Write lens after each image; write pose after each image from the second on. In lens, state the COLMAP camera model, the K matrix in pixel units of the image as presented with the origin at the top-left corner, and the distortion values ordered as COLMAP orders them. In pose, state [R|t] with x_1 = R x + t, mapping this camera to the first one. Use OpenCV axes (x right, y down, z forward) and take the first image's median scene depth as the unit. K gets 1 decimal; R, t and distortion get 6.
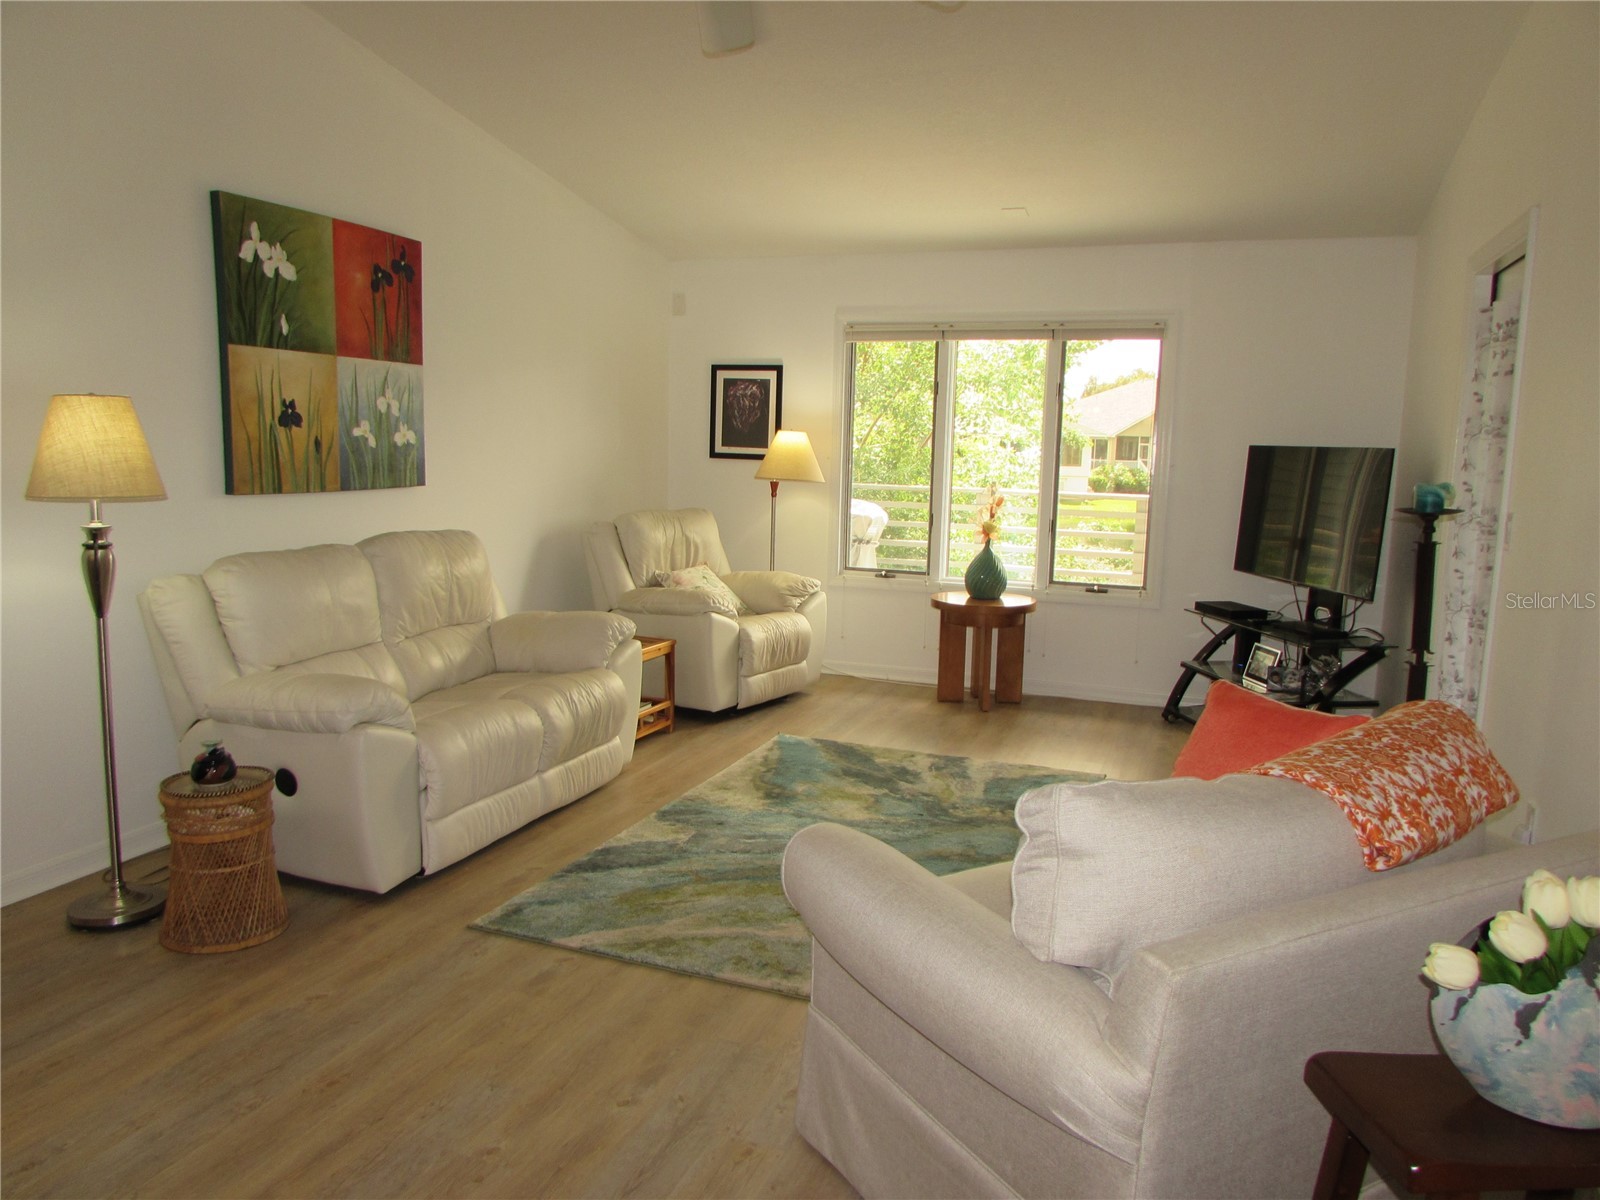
lens RADIAL K [[1125.6, 0, 804.7], [0, 1125.6, 598.4], [0, 0, 1]] dist [-0.044102, 0.027006]
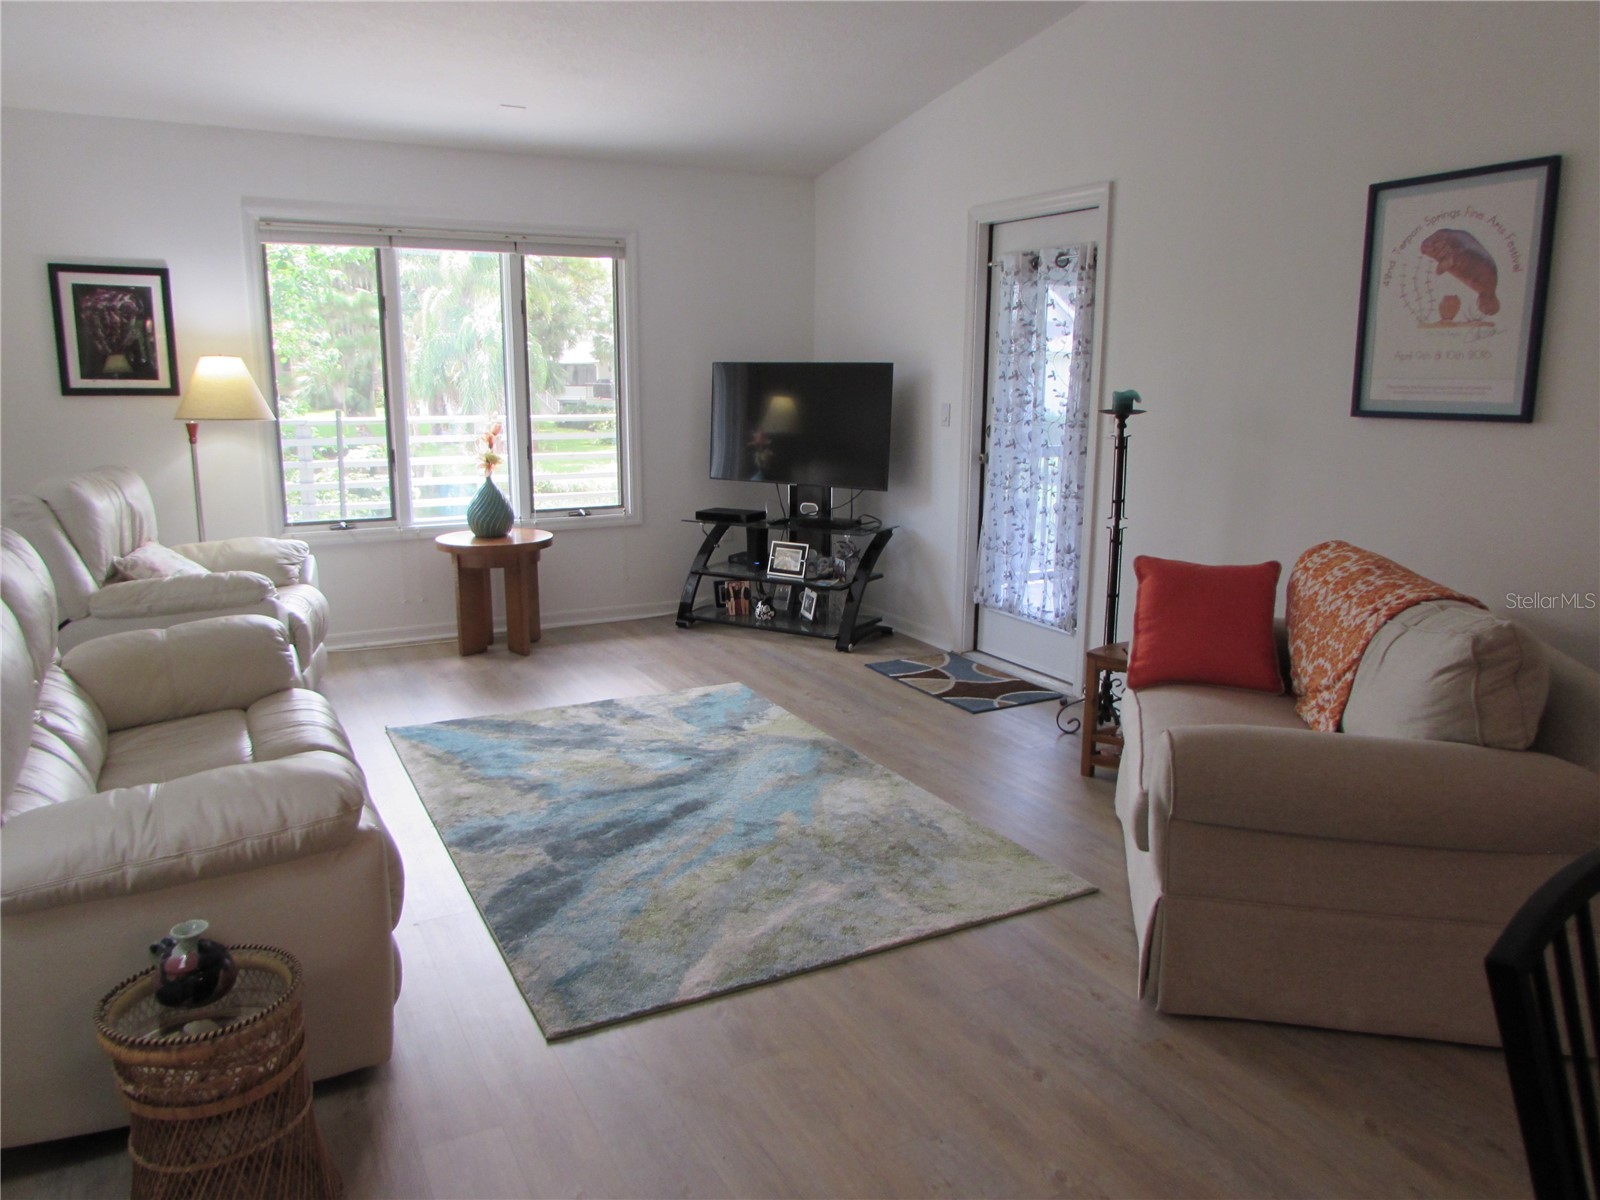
lens RADIAL K [[1125.6, 0, 804.7], [0, 1125.6, 598.4], [0, 0, 1]] dist [-0.044102, 0.027006]
pose [[0.656235, -0.170226, 0.735105, -0.363198], [0.115510, 0.985401, 0.125069, -0.036066], [-0.745663, 0.002837, 0.666317, 0.201621]]
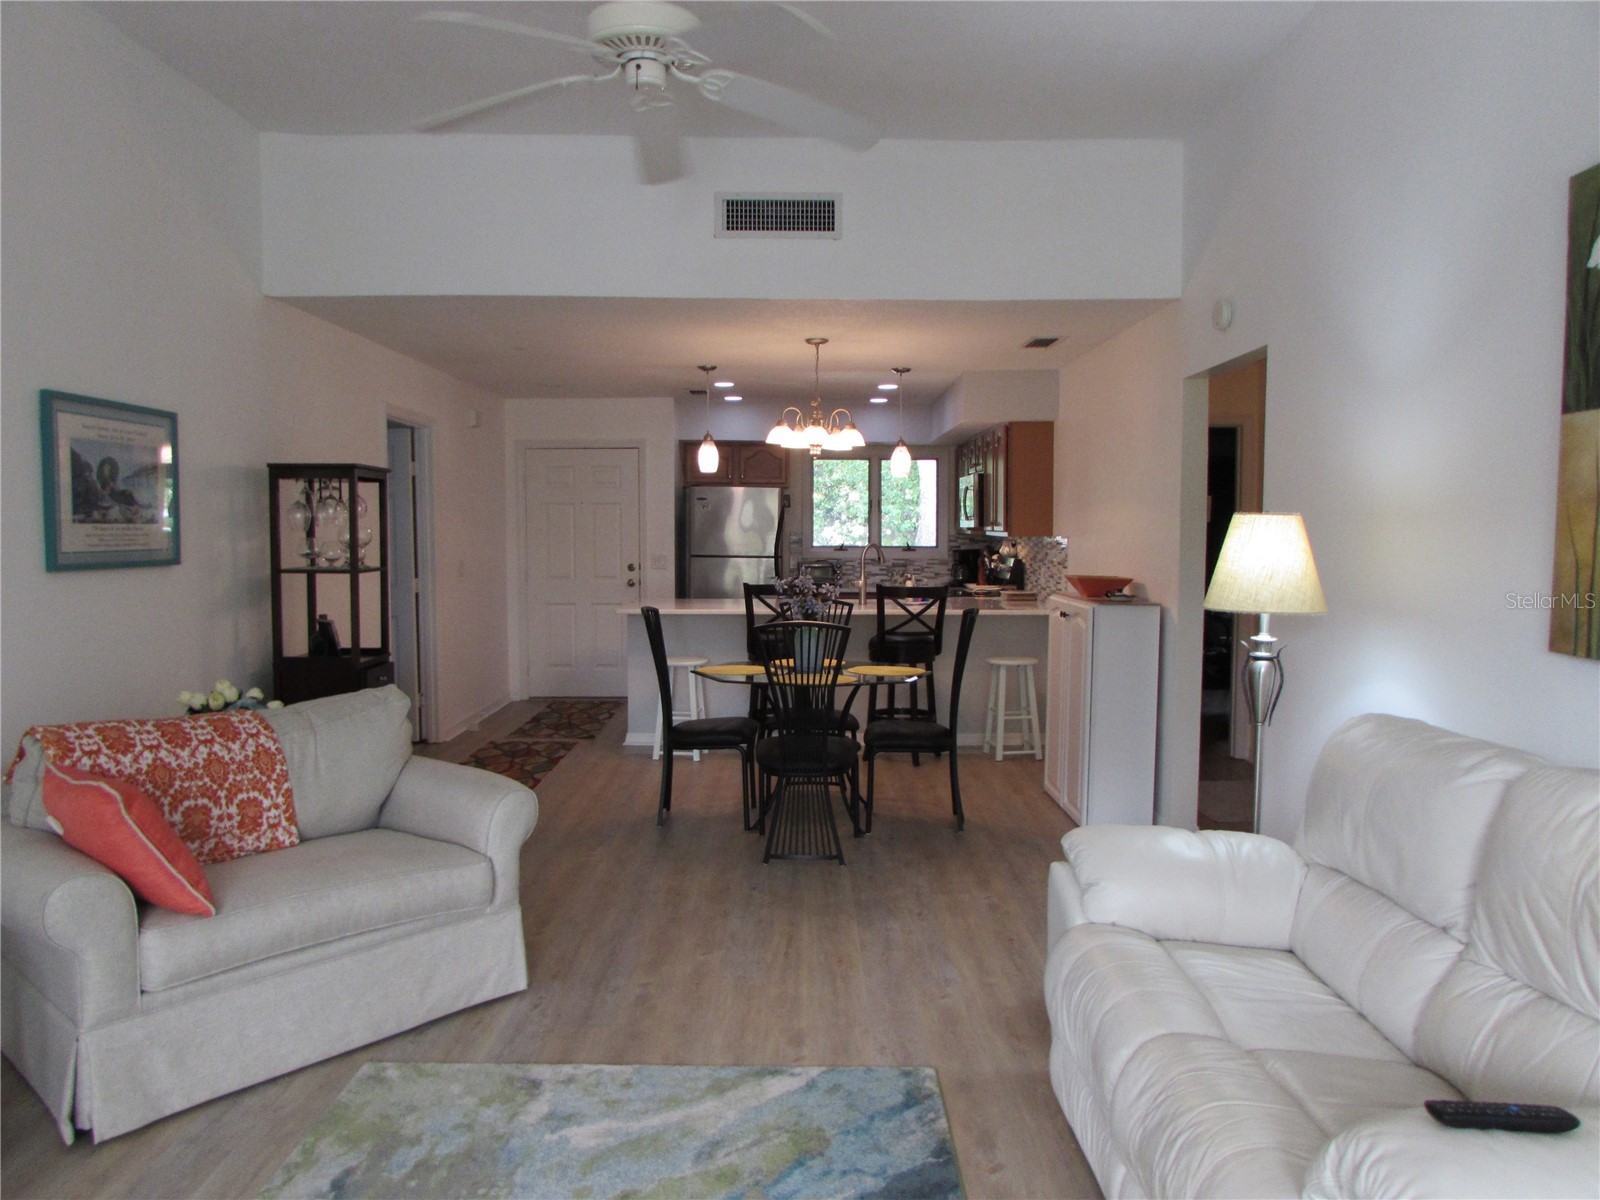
lens RADIAL K [[1125.6, 0, 804.7], [0, 1125.6, 598.4], [0, 0, 1]] dist [-0.044102, 0.027006]
pose [[-0.935578, -0.005326, -0.353079, 0.068585], [-0.072735, 0.981352, 0.177927, -0.131686], [0.345547, 0.192146, -0.918519, 0.923497]]
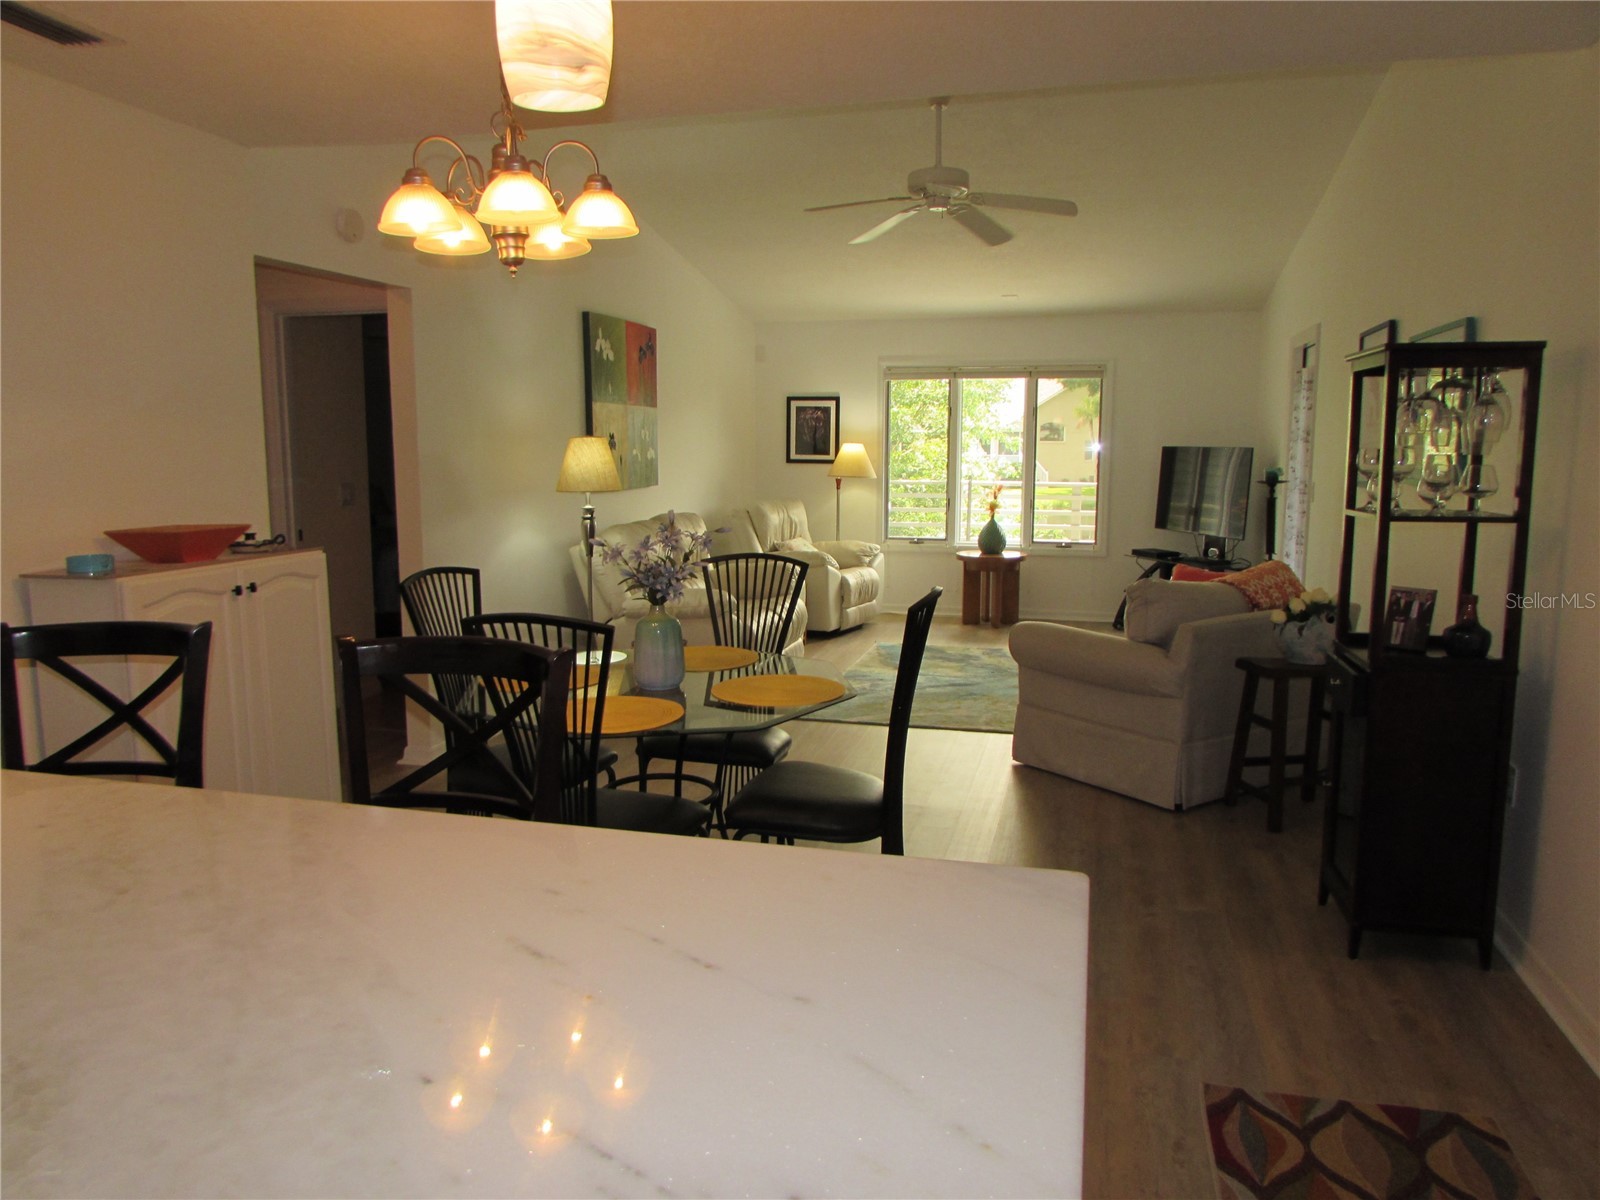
lens RADIAL K [[1125.6, 0, 804.7], [0, 1125.6, 598.4], [0, 0, 1]] dist [-0.044102, 0.027006]
pose [[0.994070, -0.036256, 0.102521, -0.243478], [0.036346, 0.999339, 0.000988, 0.049586], [-0.102489, 0.002744, 0.994730, -0.456014]]
